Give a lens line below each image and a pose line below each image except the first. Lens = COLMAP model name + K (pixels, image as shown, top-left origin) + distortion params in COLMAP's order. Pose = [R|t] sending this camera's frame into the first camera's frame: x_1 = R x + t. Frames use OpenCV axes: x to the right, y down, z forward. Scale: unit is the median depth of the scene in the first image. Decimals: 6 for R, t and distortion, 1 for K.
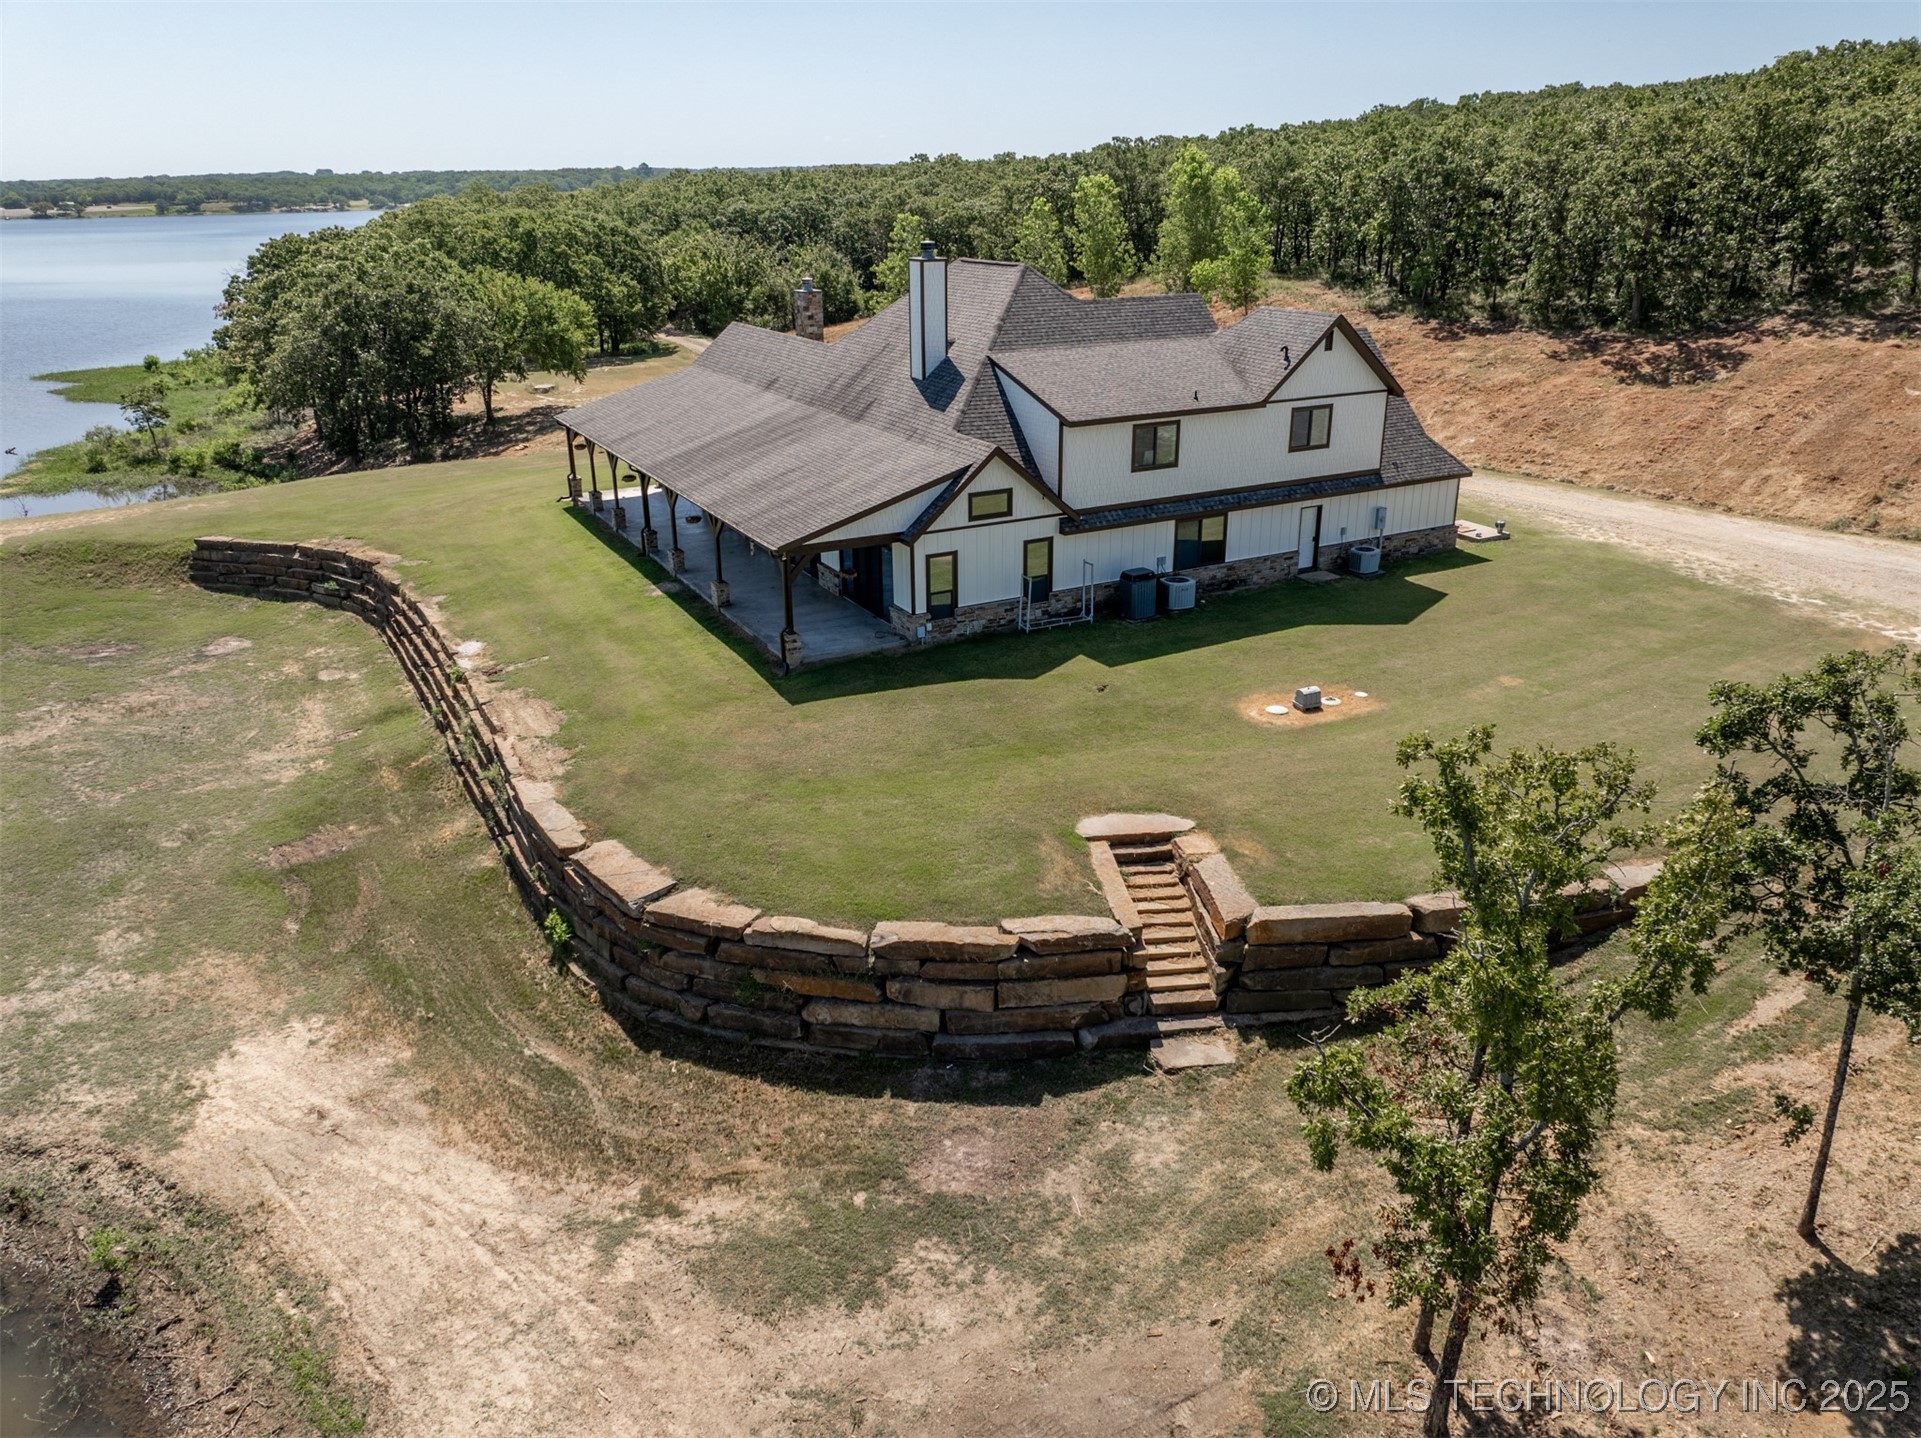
lens RADIAL K [[1351.2, 0, 964.8], [0, 1351.2, 706.0], [0, 0, 1]] dist [-0.048372, 0.020822]
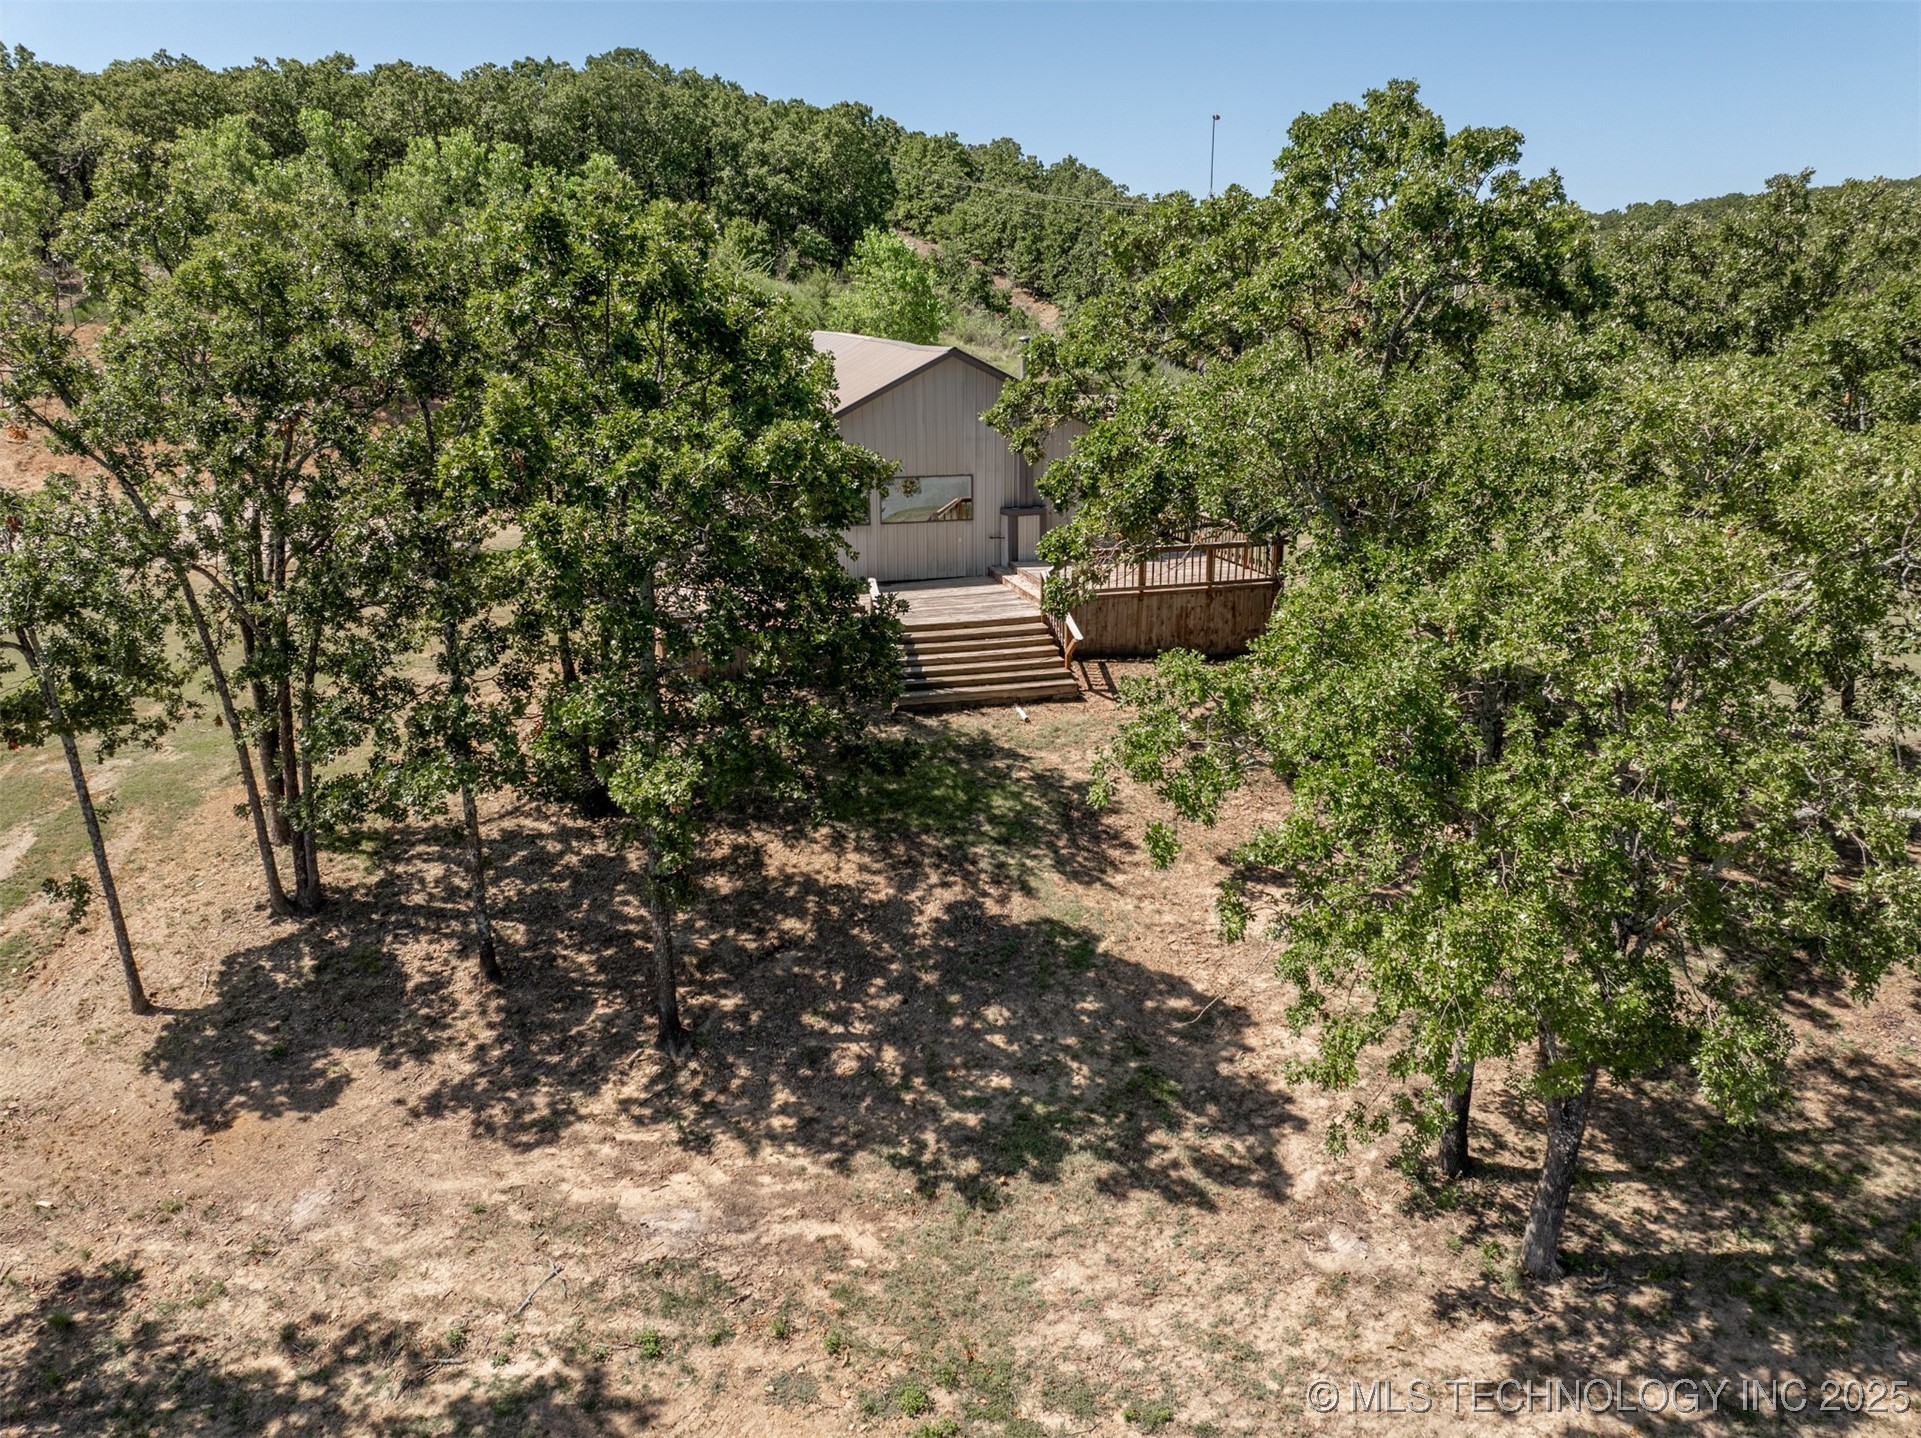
lens RADIAL K [[1351.2, 0, 964.8], [0, 1351.2, 706.0], [0, 0, 1]] dist [-0.048372, 0.020822]
pose [[0.287776, -0.270991, 0.918558, 0.004179], [0.349315, 0.922755, 0.162793, 0.121453], [-0.891720, 0.274018, 0.360208, 0.047352]]
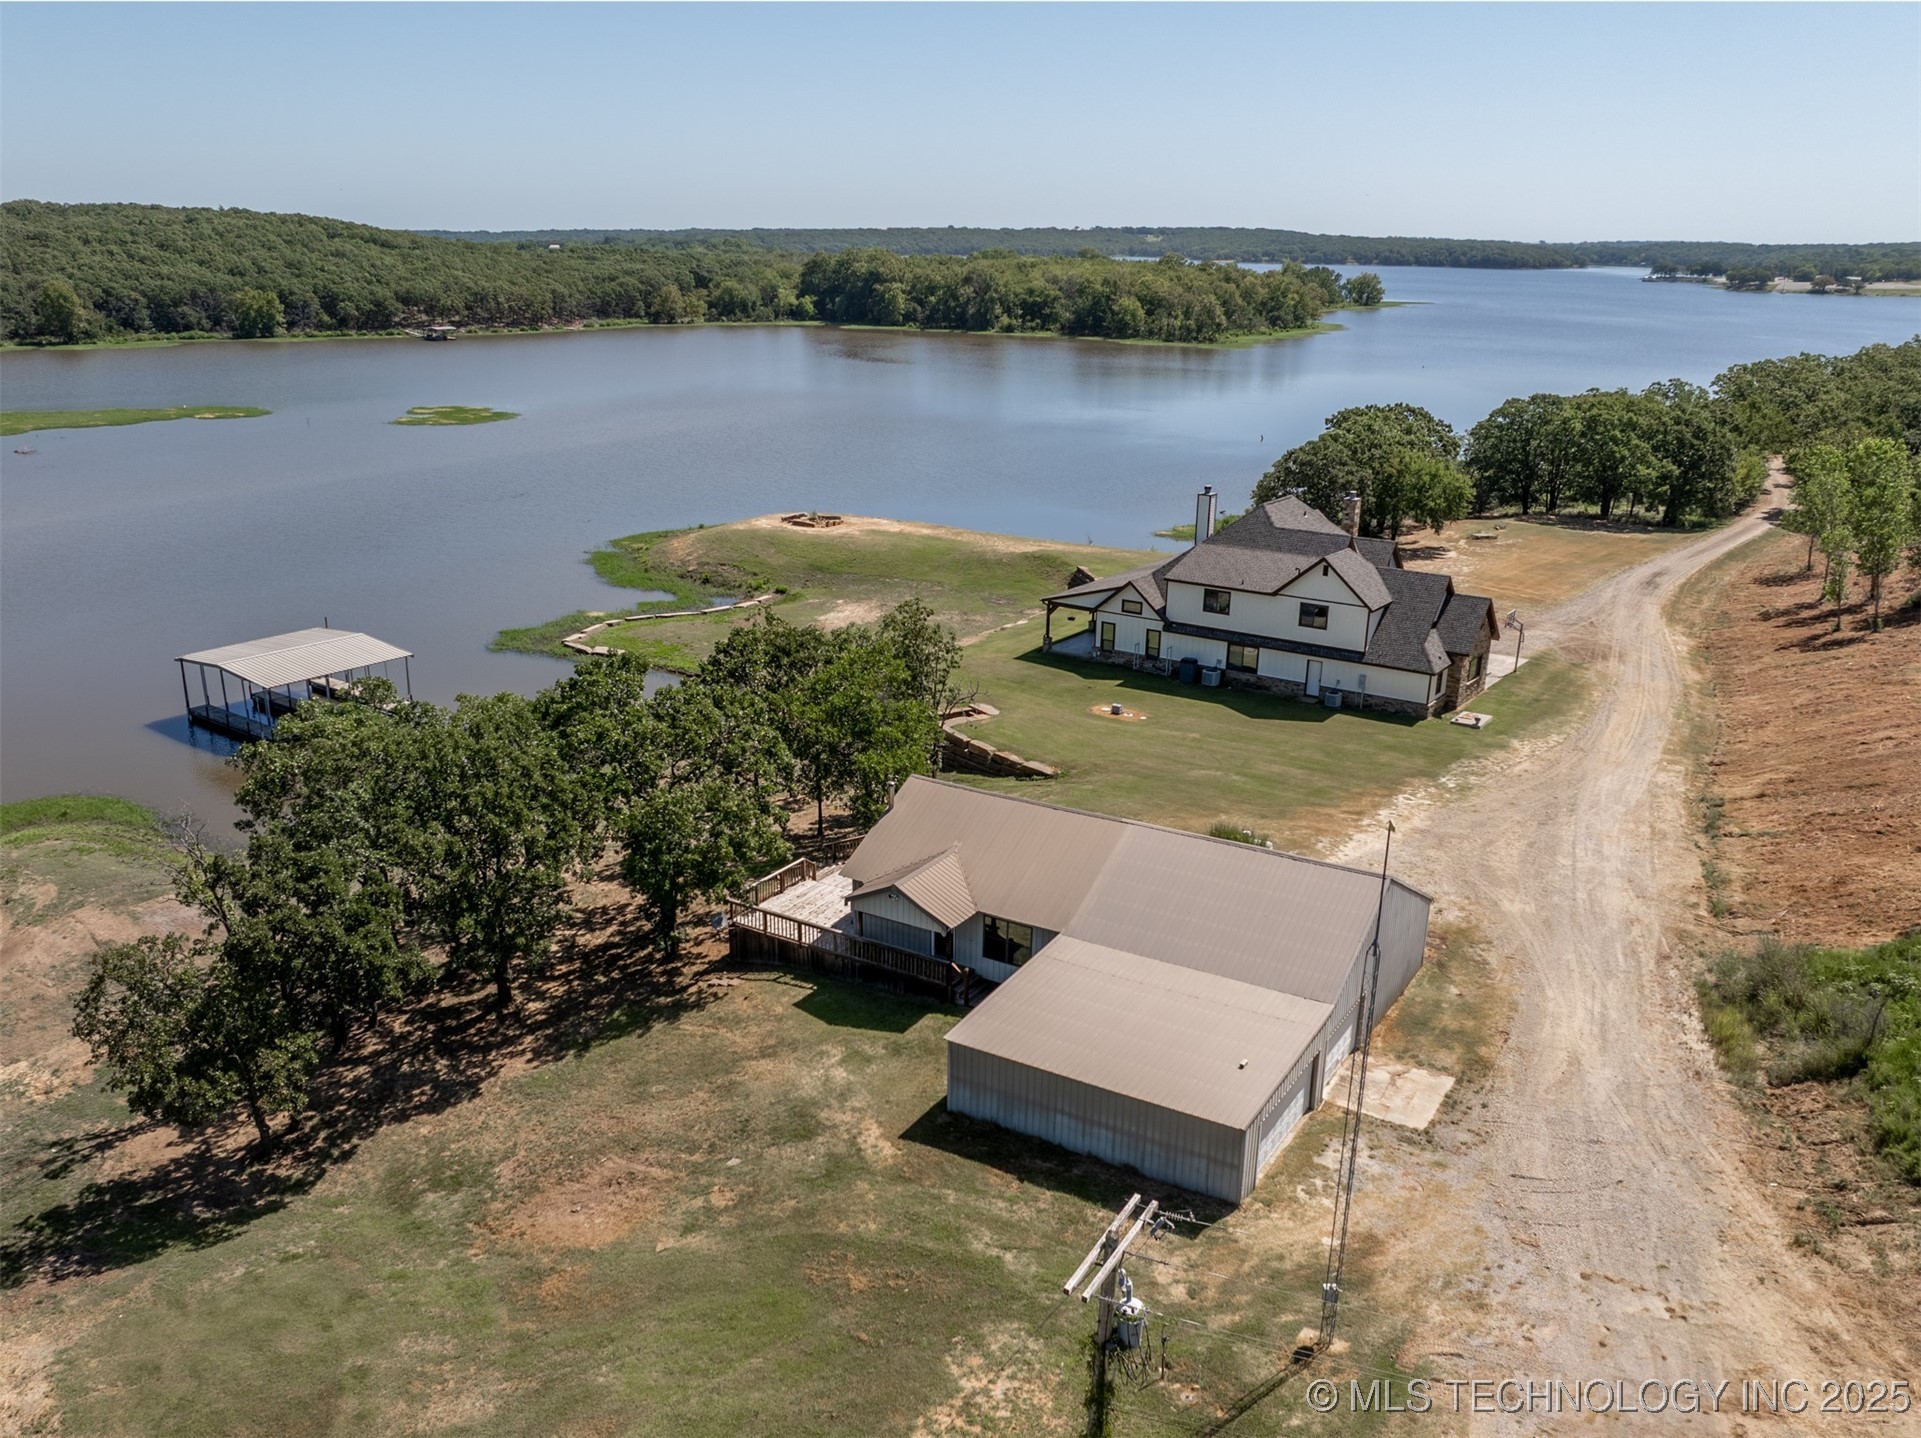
lens RADIAL K [[1559.4, 0, 924.3], [0, 1559.4, 801.4], [0, 0, 1]] dist [-0.034328, -0.007639]
pose [[0.424137, 0.317993, -0.847932, 1.947759], [-0.337979, 0.924253, 0.177557, -0.177575], [0.840165, 0.211275, 0.499485, -0.436913]]
